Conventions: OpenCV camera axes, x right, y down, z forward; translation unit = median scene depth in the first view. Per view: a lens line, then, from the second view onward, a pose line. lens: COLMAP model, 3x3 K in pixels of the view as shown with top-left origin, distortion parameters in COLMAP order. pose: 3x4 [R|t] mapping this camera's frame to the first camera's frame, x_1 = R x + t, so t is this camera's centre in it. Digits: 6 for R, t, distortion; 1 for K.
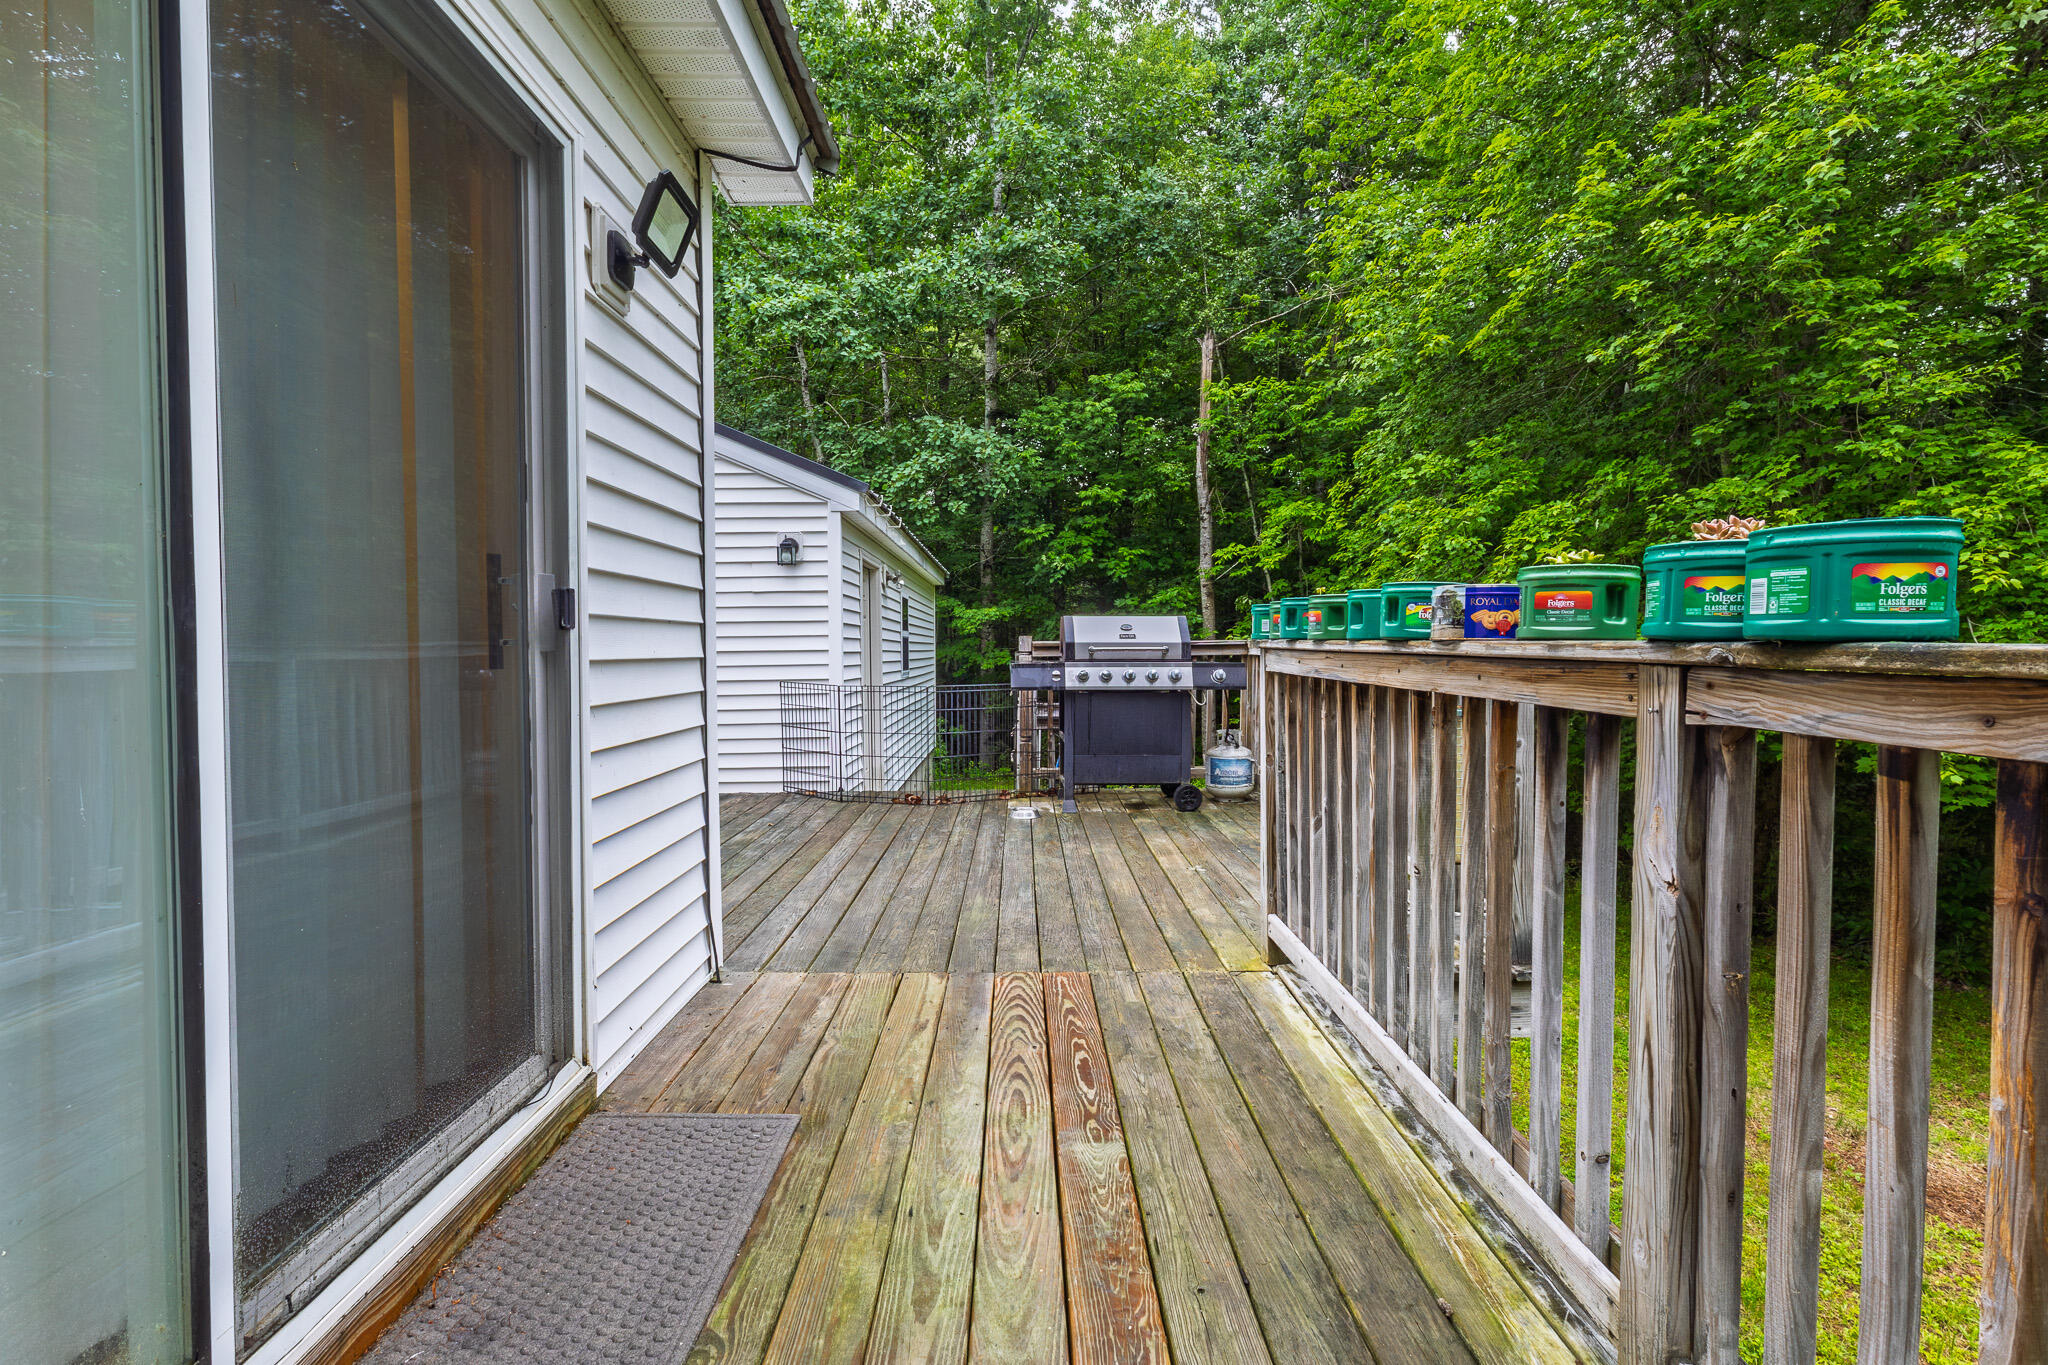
lens RADIAL K [[939.6, 0, 1021.2], [0, 939.6, 671.1], [0, 0, 1]] dist [0.001397, 0.000383]
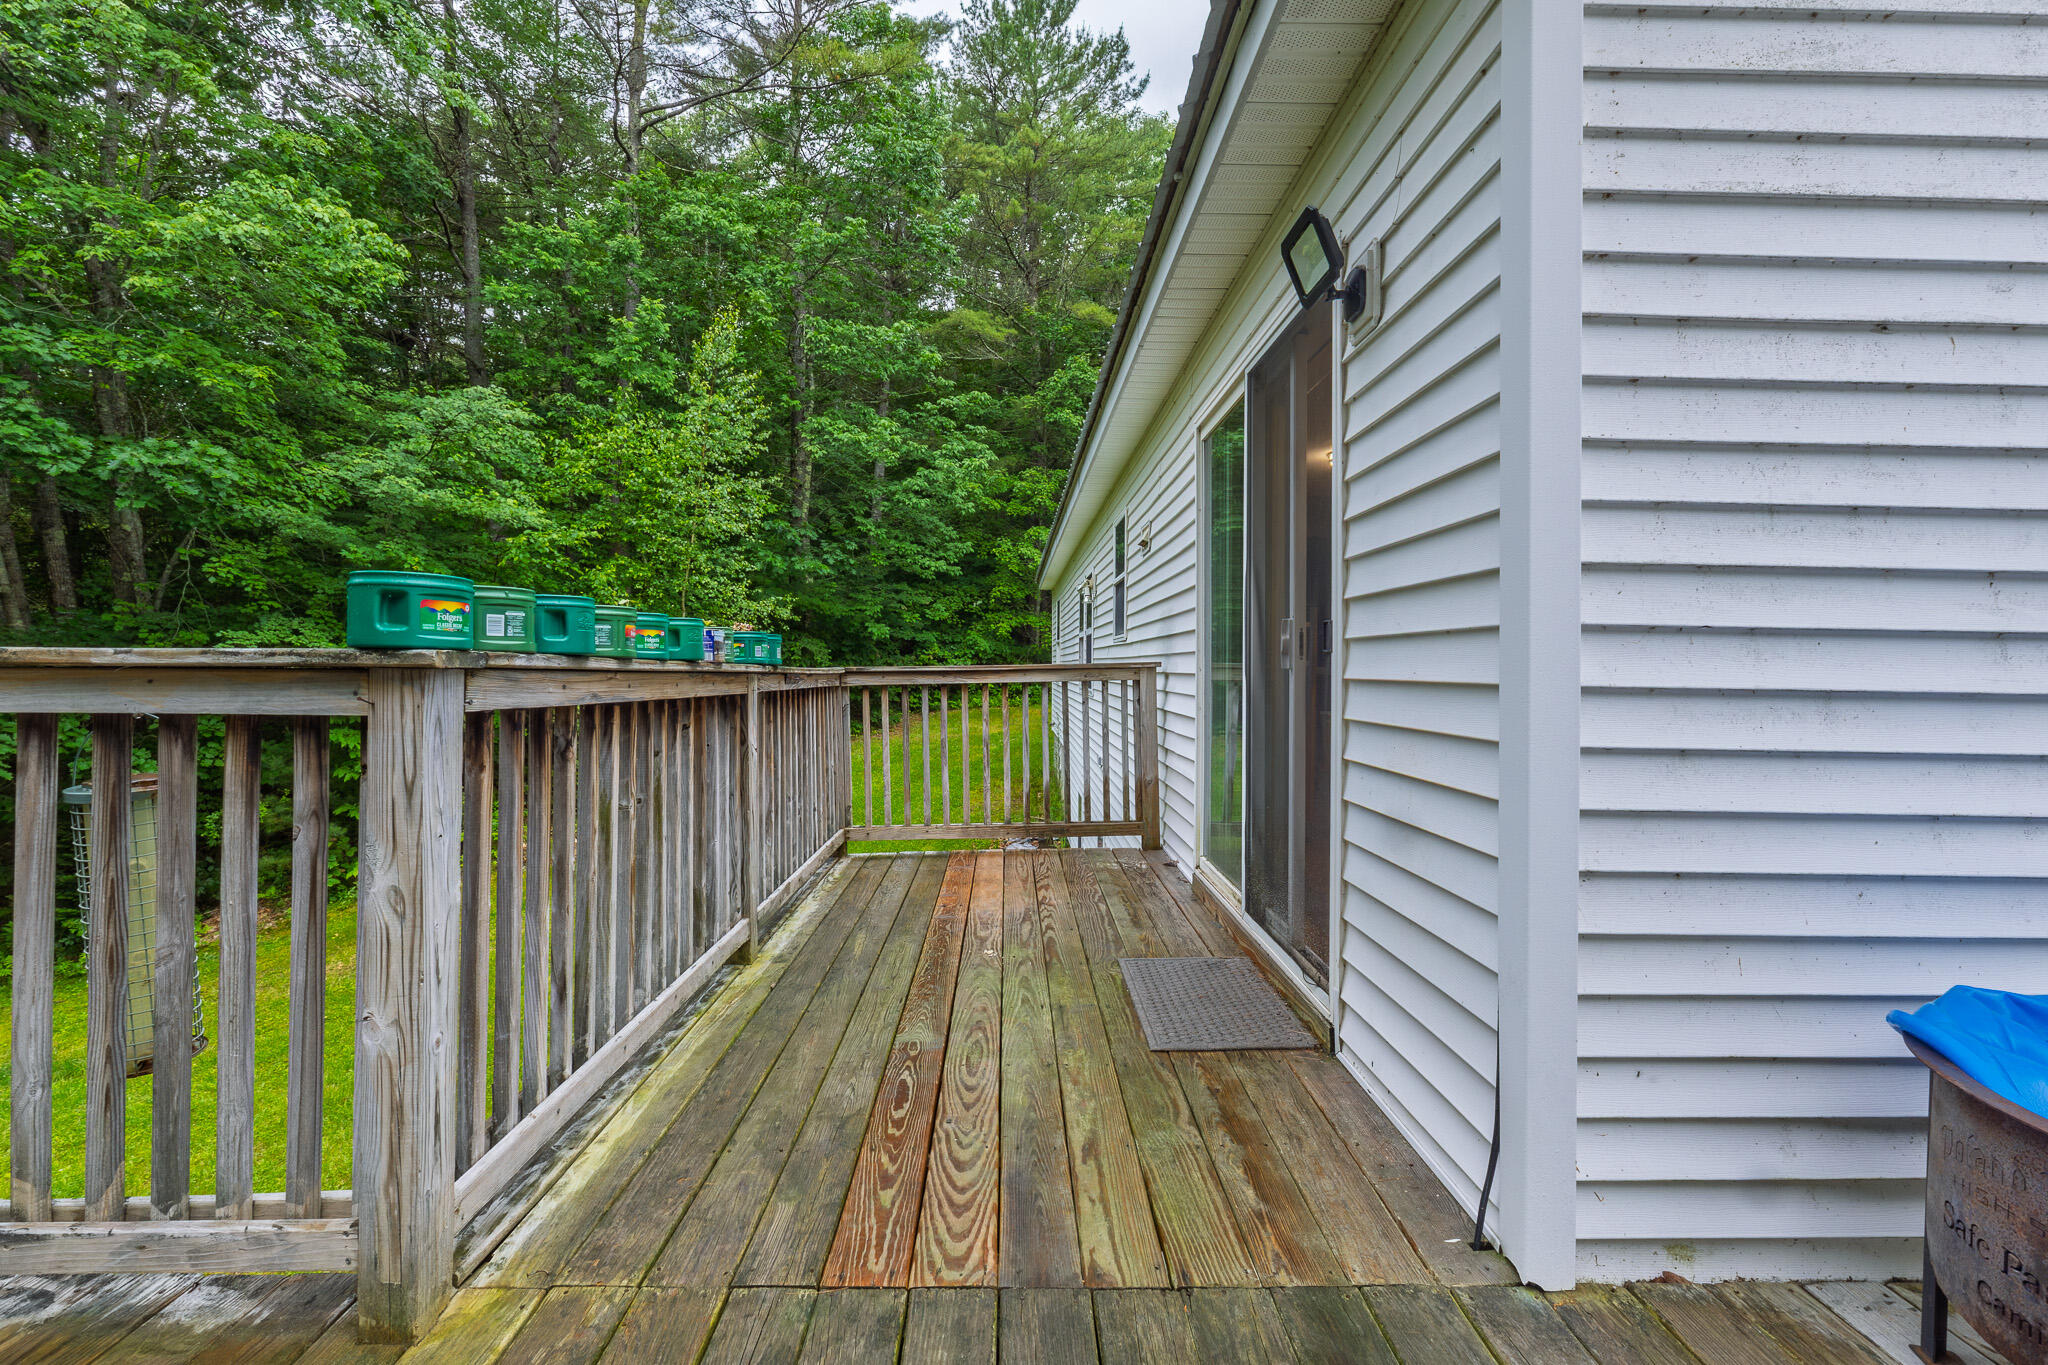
lens RADIAL K [[939.6, 0, 1028.2], [0, 939.6, 670.3], [0, 0, 1]] dist [0.001397, 0.000383]
pose [[-0.999812, -0.002574, -0.019229, -0.045674], [-0.003107, 0.999611, 0.027727, -0.050036], [0.019150, 0.027781, -0.999431, 2.033395]]
